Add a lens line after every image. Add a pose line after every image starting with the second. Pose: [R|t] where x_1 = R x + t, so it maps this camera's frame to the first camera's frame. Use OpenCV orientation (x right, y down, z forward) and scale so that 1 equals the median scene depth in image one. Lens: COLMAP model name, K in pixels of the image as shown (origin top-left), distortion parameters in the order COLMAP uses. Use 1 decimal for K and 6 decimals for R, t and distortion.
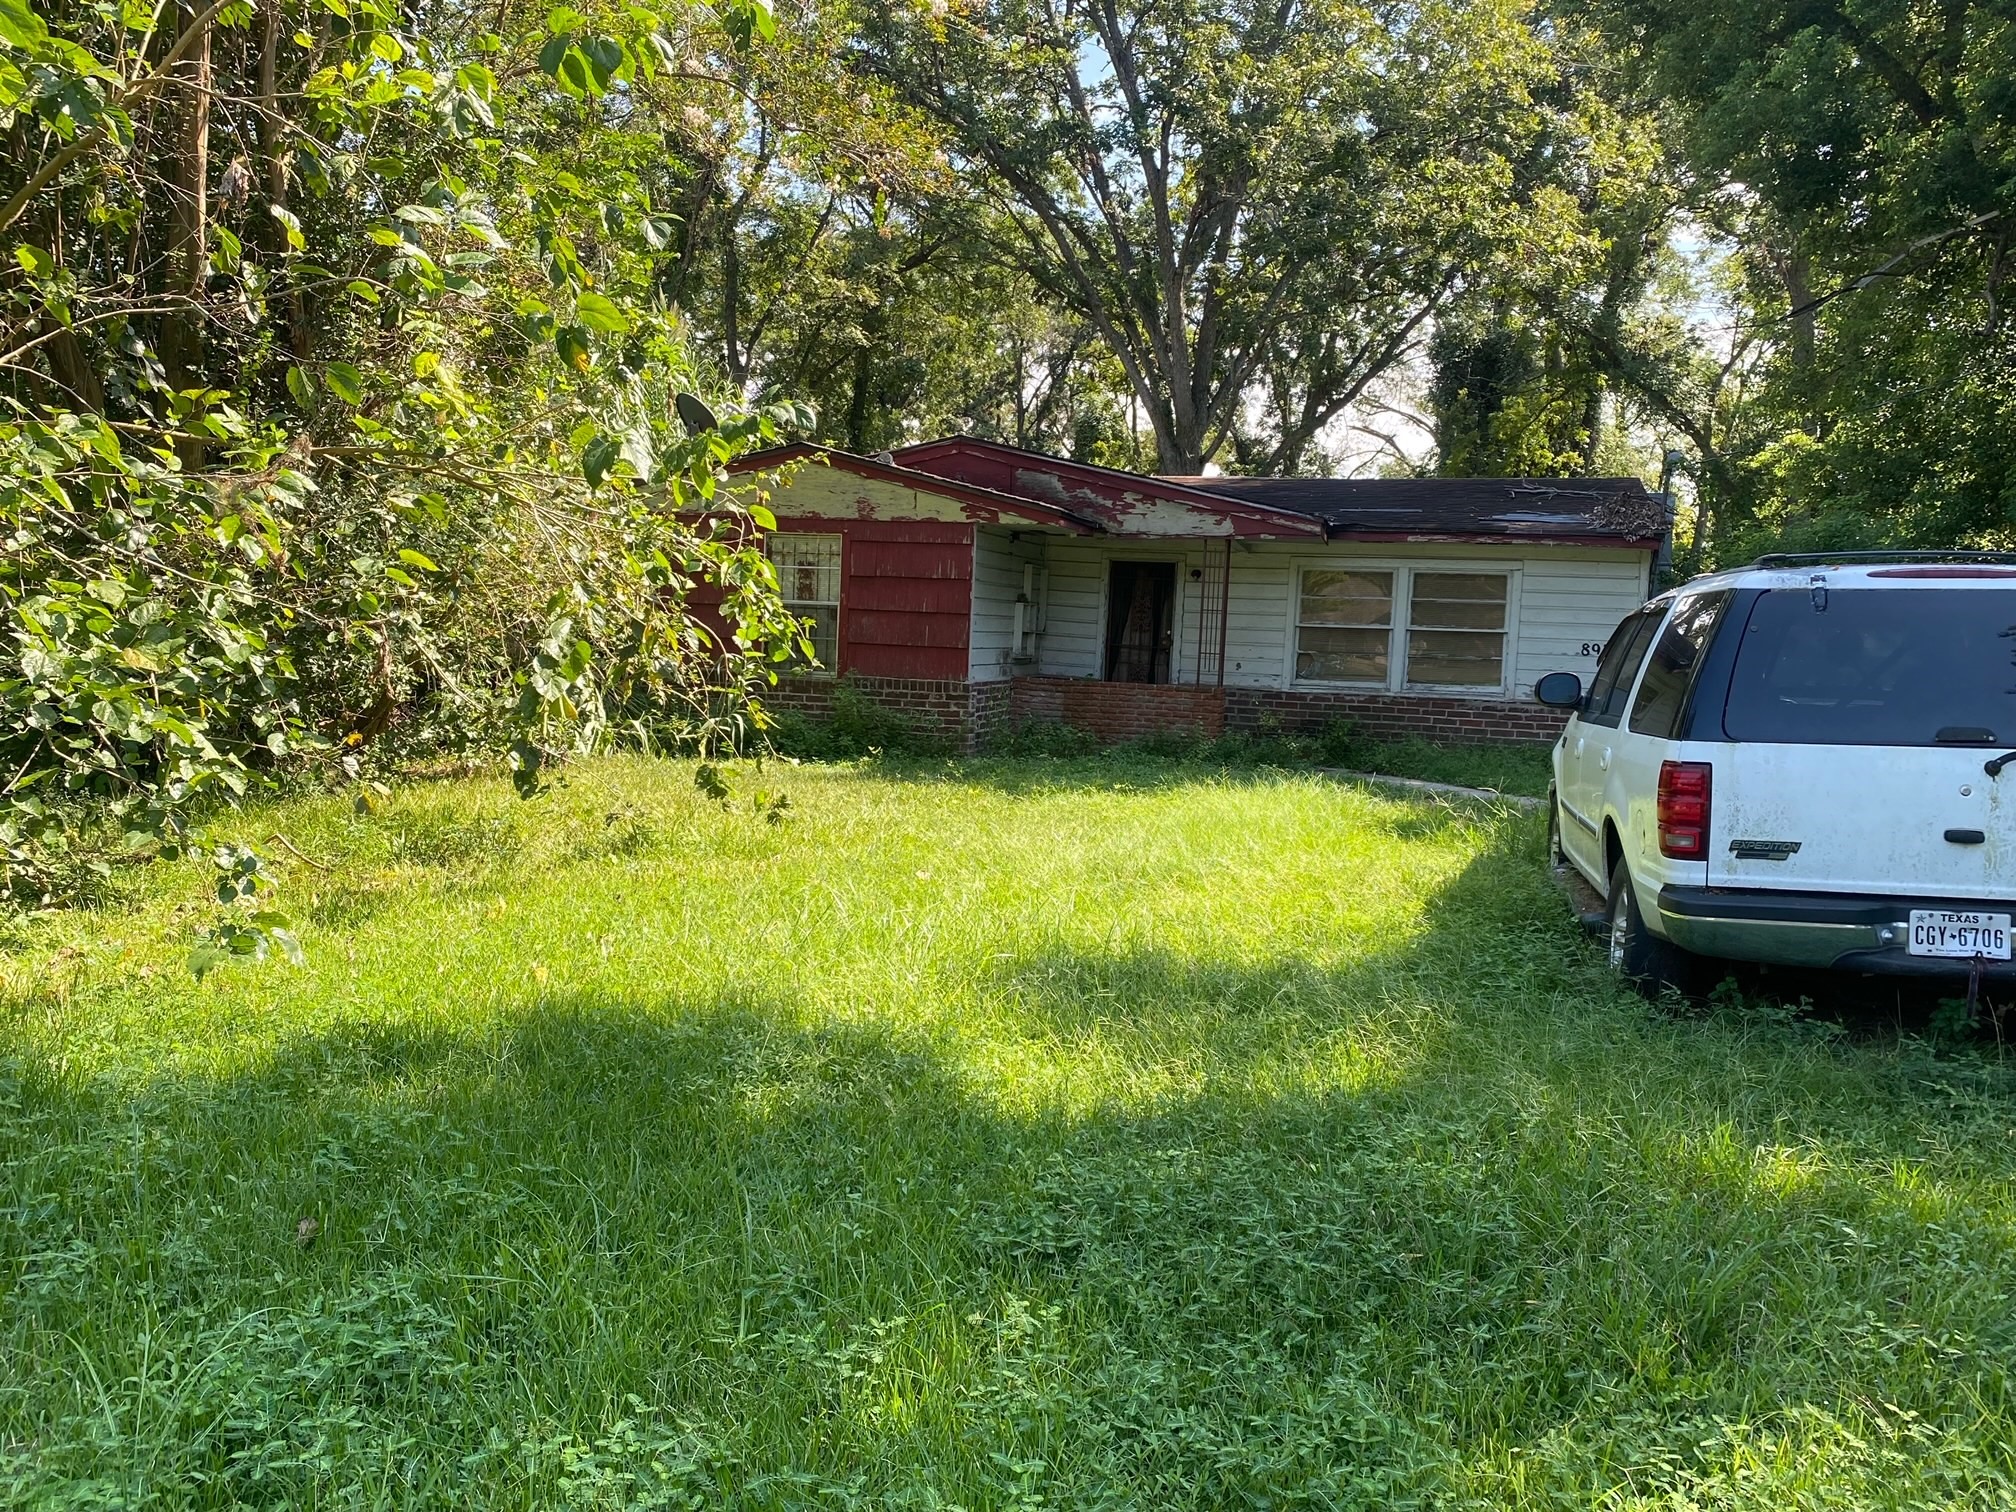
lens RADIAL K [[1715.1, 0, 1006.0], [0, 1715.1, 756.6], [0, 0, 1]] dist [0.008559, 0.002564]
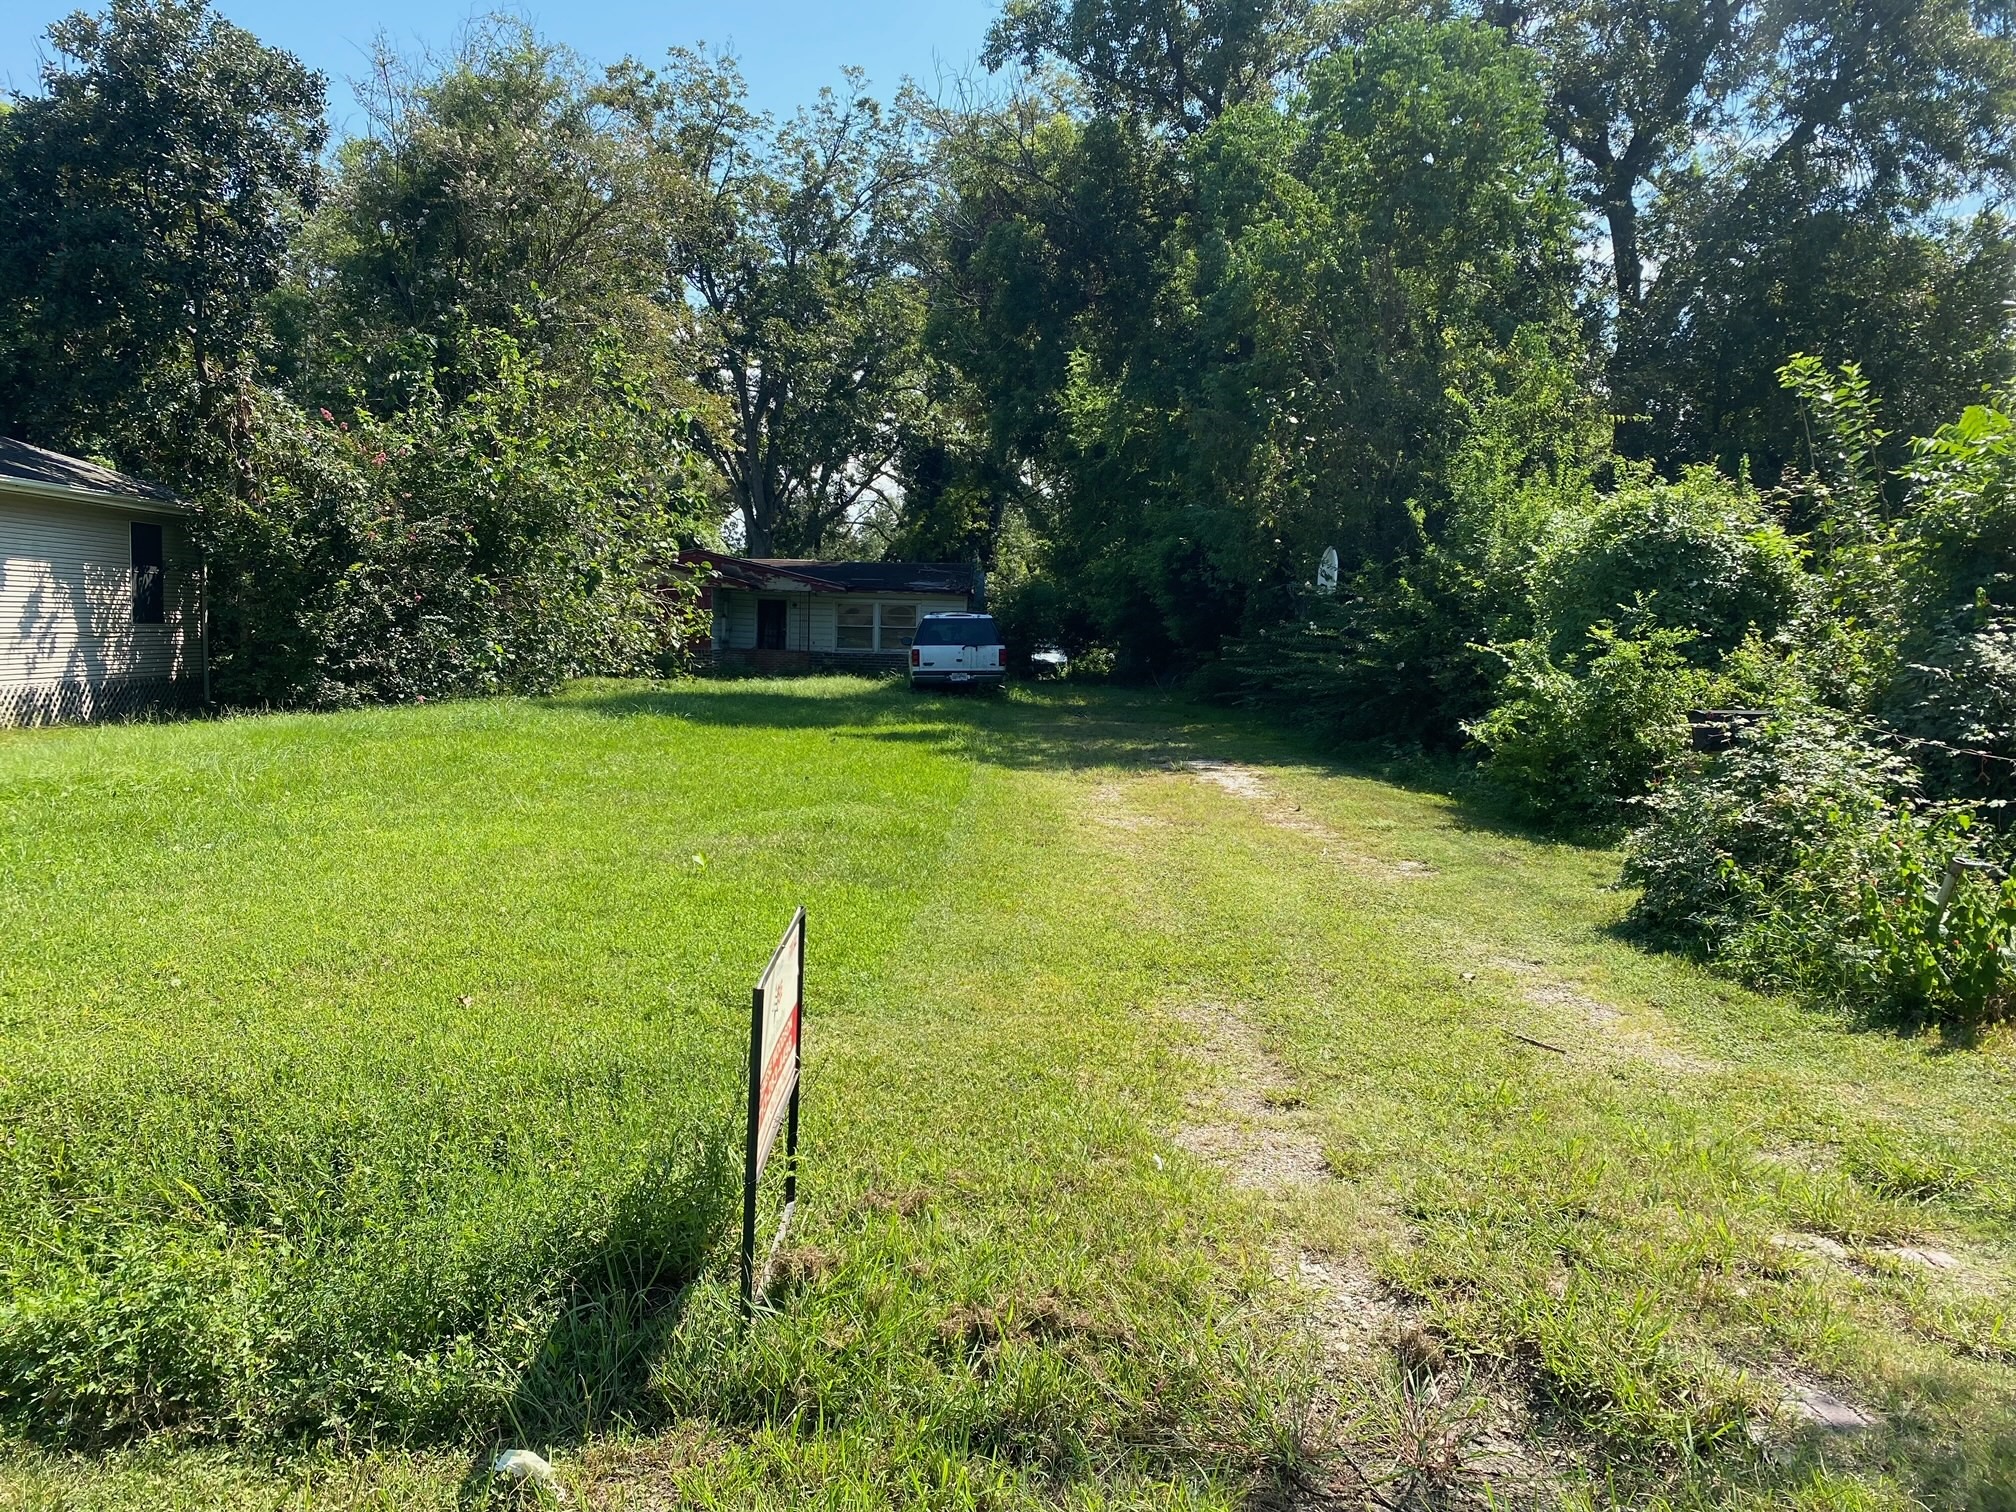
lens RADIAL K [[1531.0, 0, 1003.3], [0, 1531.0, 760.7], [0, 0, 1]] dist [0.049682, -0.056584]
pose [[0.958430, -0.032635, 0.283456, -0.249084], [0.029804, 0.999454, 0.014295, 0.100288], [-0.283768, -0.005253, 0.958879, -1.274651]]
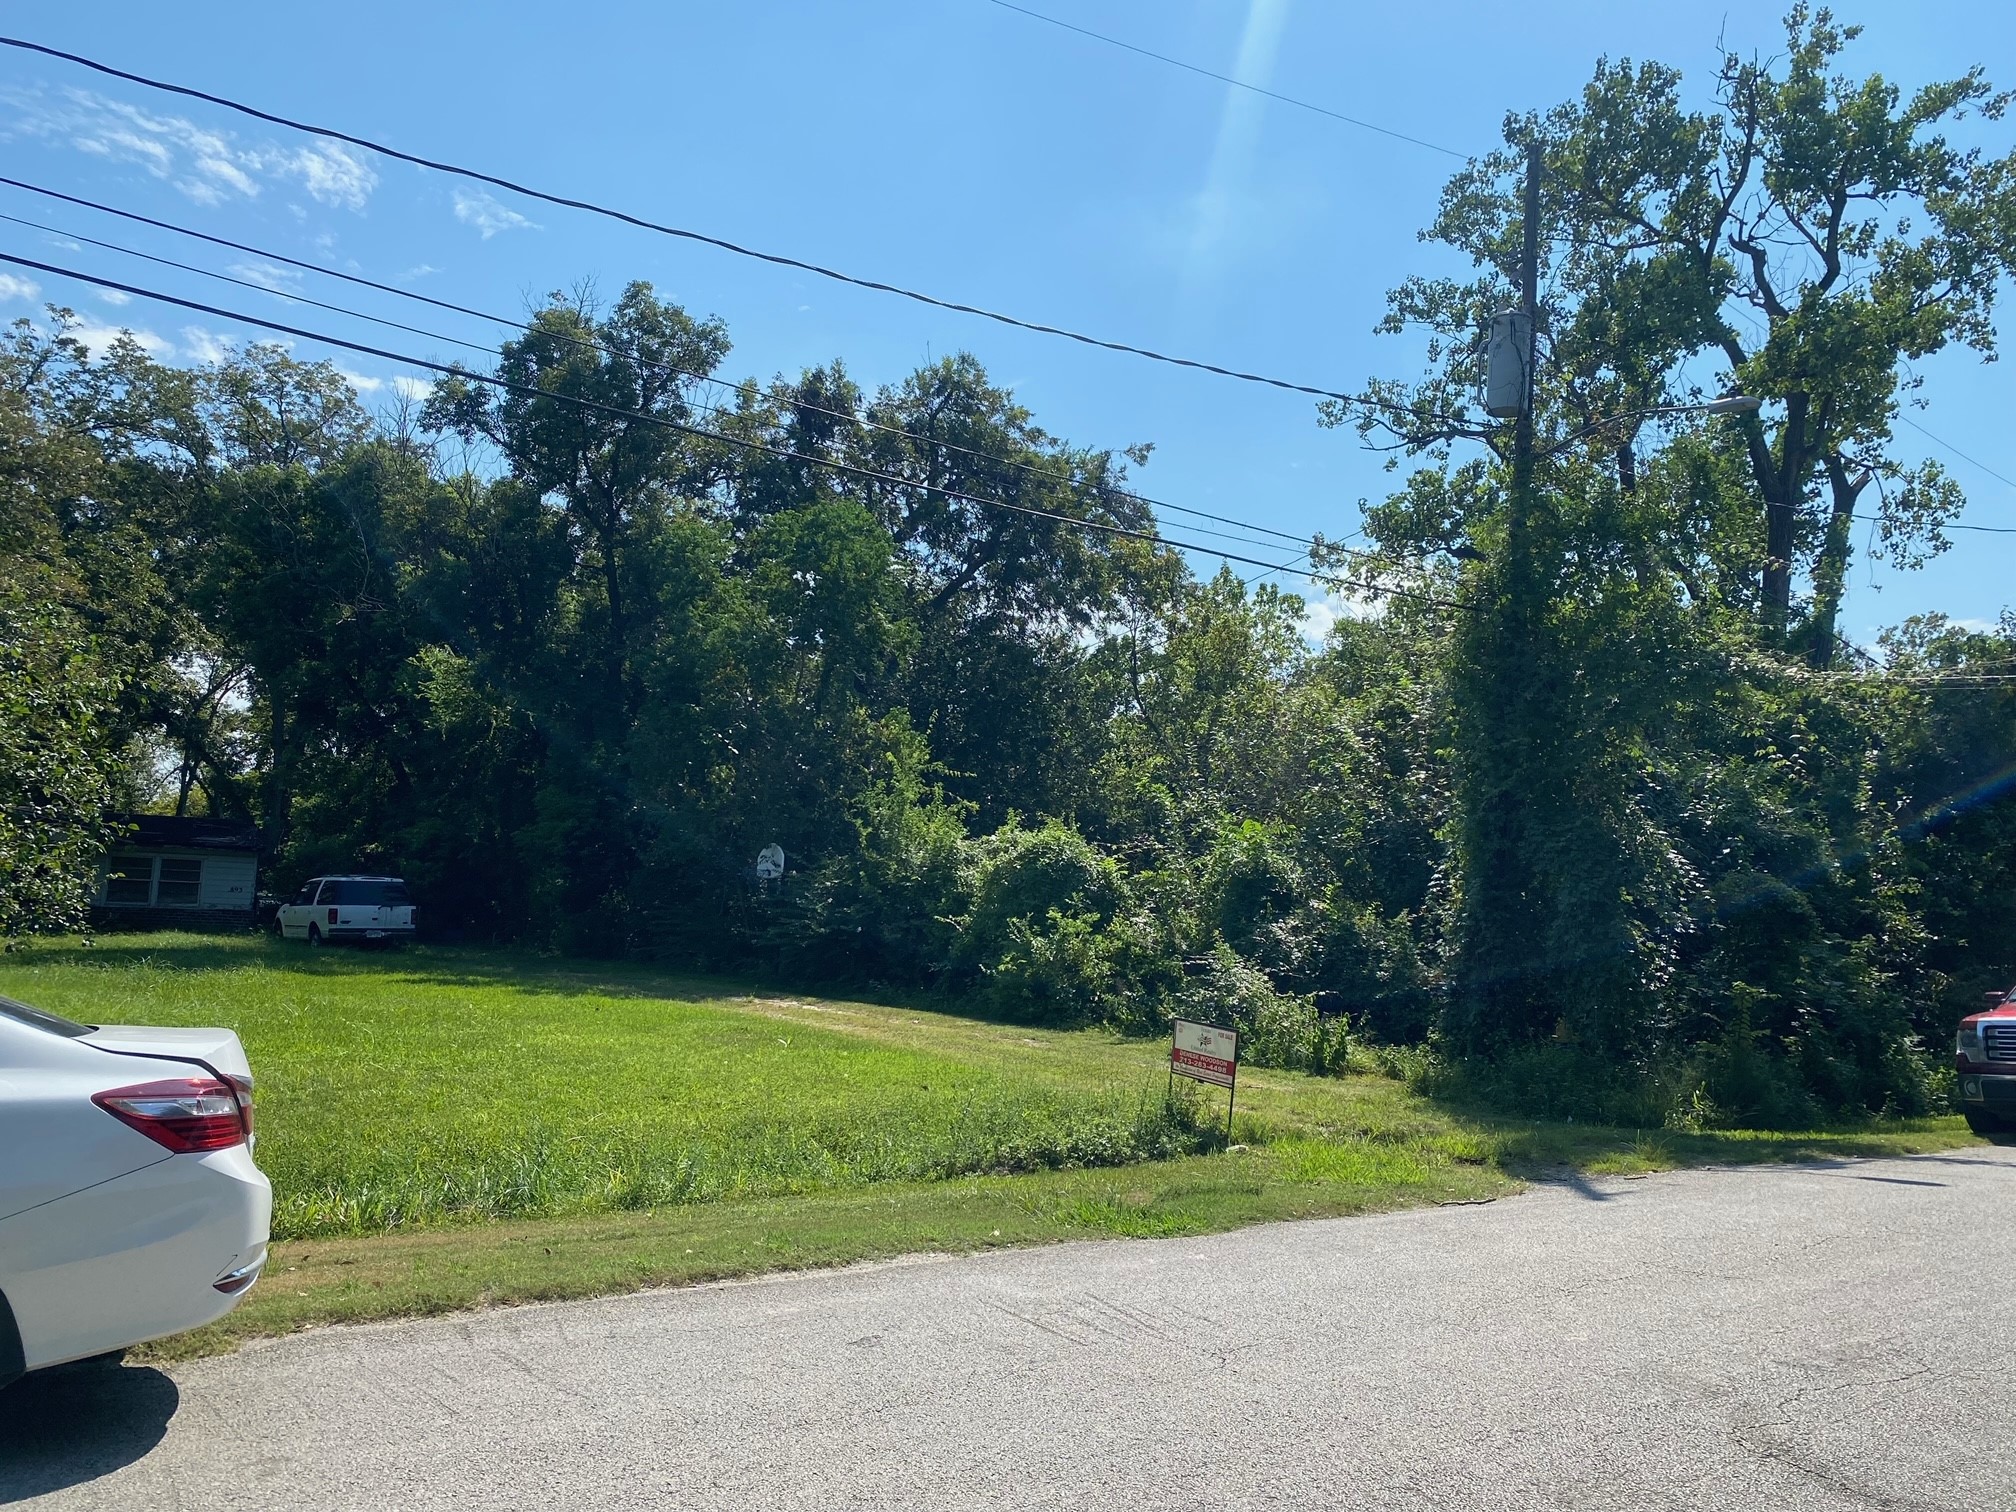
lens RADIAL K [[1531.0, 0, 1005.7], [0, 1531.0, 741.8], [0, 0, 1]] dist [0.049682, -0.056584]
pose [[0.612120, 0.083198, 0.786376, -0.844519], [0.041586, 0.989687, -0.137079, 0.090516], [-0.789670, 0.116611, 0.602348, -1.439905]]
